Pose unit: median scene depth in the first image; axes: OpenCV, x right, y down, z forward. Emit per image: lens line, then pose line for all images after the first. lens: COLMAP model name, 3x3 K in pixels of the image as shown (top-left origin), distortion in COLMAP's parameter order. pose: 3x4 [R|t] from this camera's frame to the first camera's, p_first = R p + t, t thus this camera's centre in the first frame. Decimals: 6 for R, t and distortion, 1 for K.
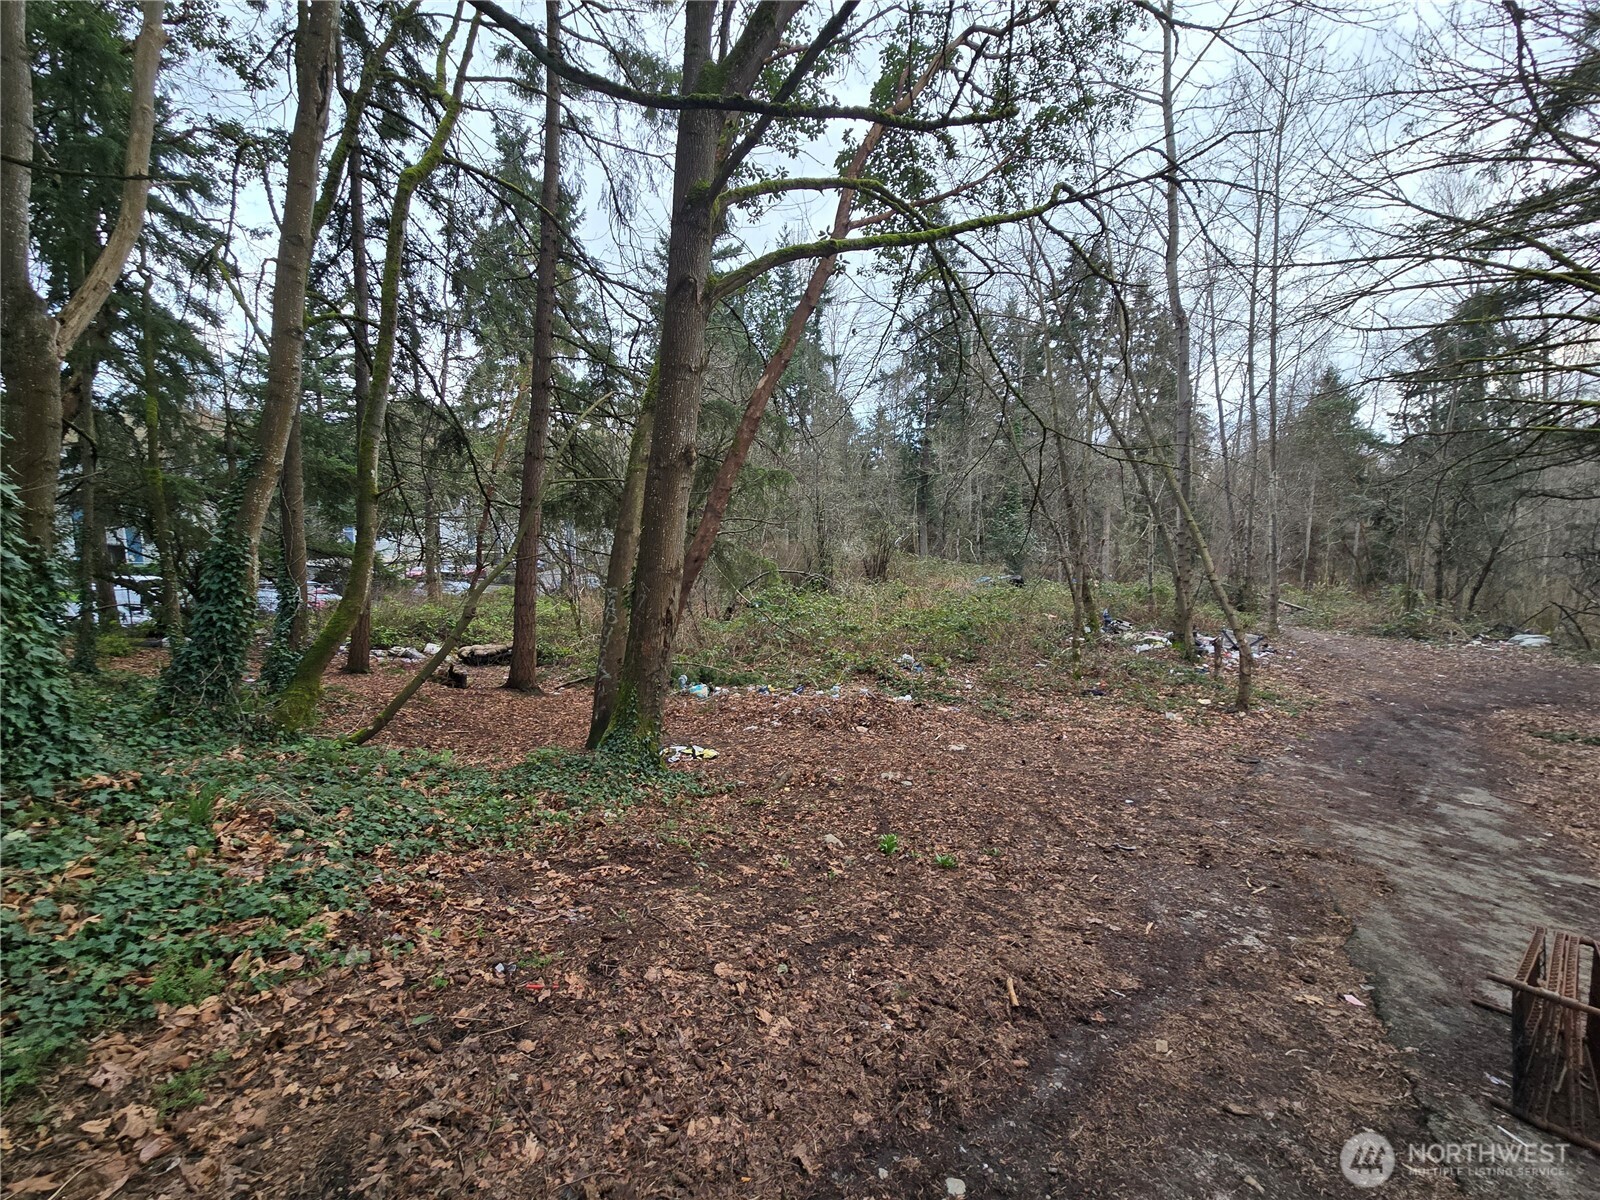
lens RADIAL K [[656.7, 0, 799.6], [0, 656.7, 593.8], [0, 0, 1]] dist [-0.002130, 0.002258]
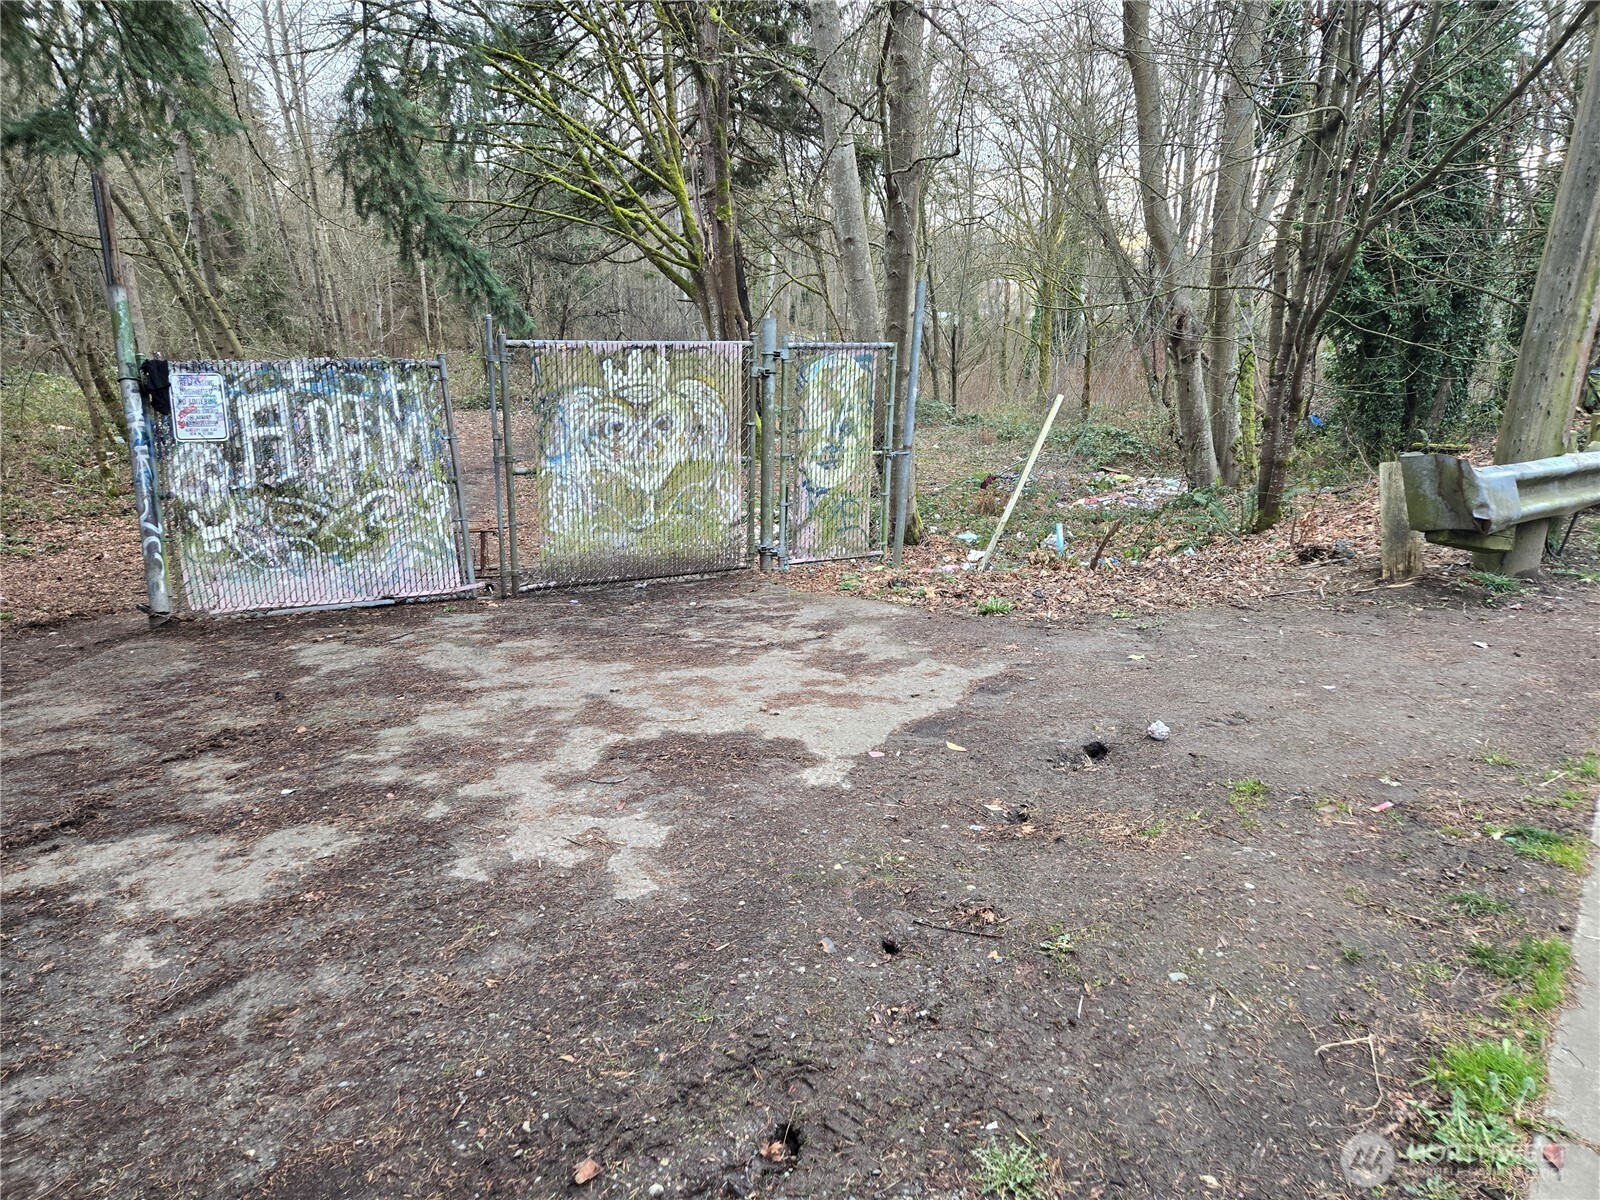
lens RADIAL K [[1066.6, 0, 800.0], [0, 1066.6, 600.0], [0, 0, 1]] dist [0.085638, -0.071112]
pose [[0.575556, -0.242667, 0.780927, -0.177353], [0.082452, 0.967311, 0.239816, -0.003284], [-0.813595, -0.073638, 0.576750, -0.489696]]
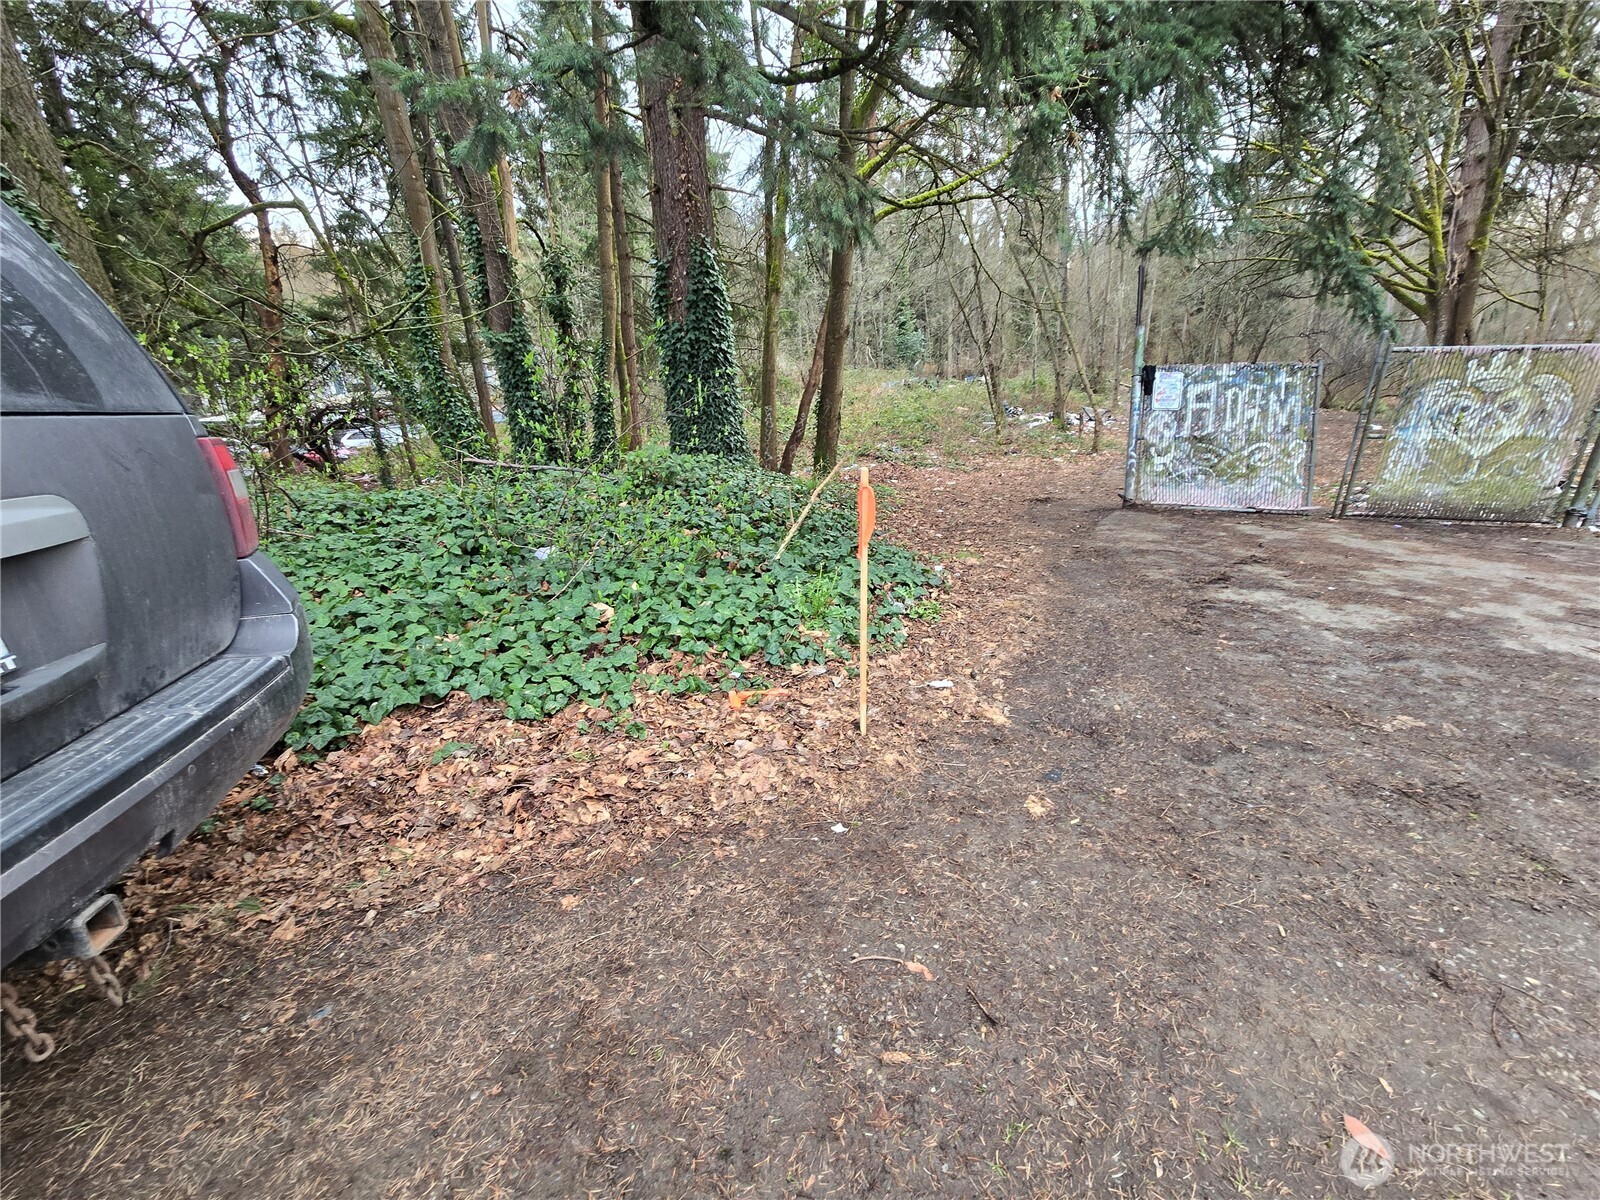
lens RADIAL K [[660.6, 0, 805.7], [0, 660.6, 589.3], [0, 0, 1]] dist [0.000215, 0.000714]
pose [[0.977241, -0.127680, 0.169402, -0.335966], [0.078091, 0.959027, 0.272338, -0.006982], [-0.197234, -0.252912, 0.947172, -0.481882]]
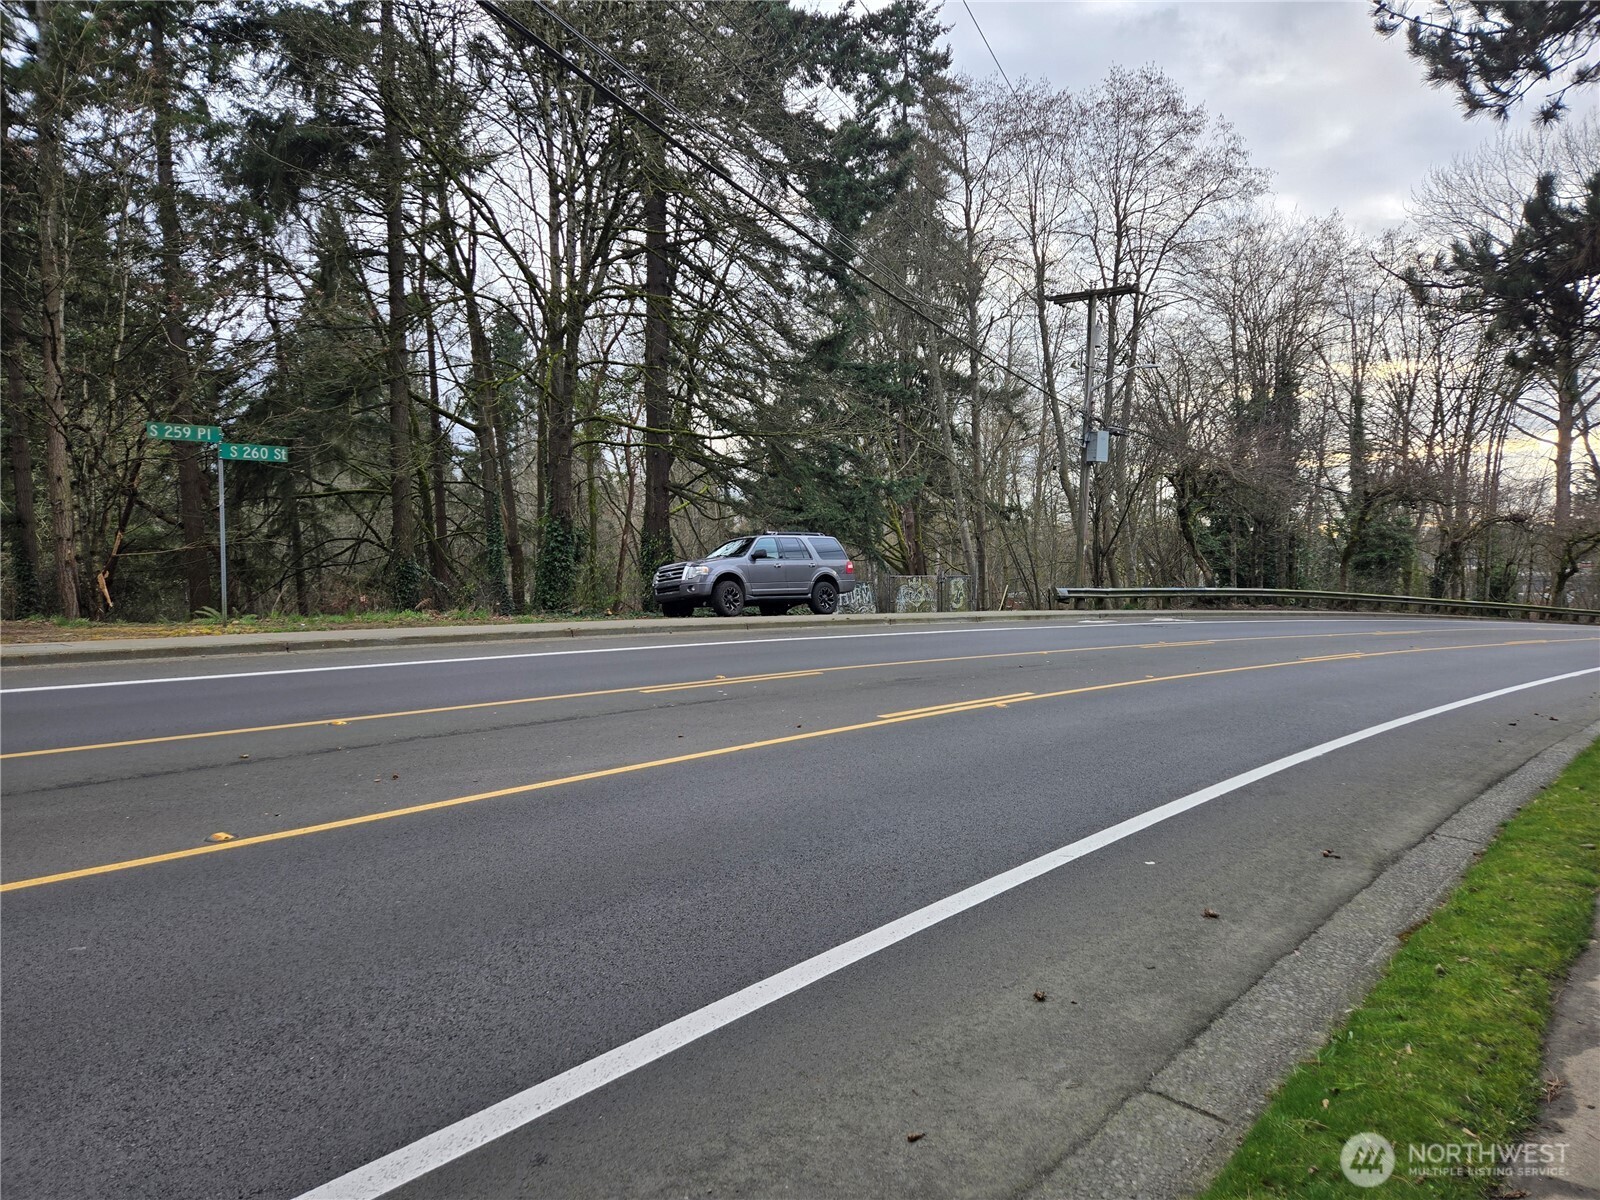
lens RADIAL K [[1066.6, 0, 800.0], [0, 1066.6, 600.0], [0, 0, 1]] dist [0.085638, -0.071112]
pose [[0.686570, -0.051392, 0.725245, -1.793511], [0.103958, 0.994189, -0.027964, 0.092293], [-0.719593, 0.094594, 0.687923, -1.641974]]
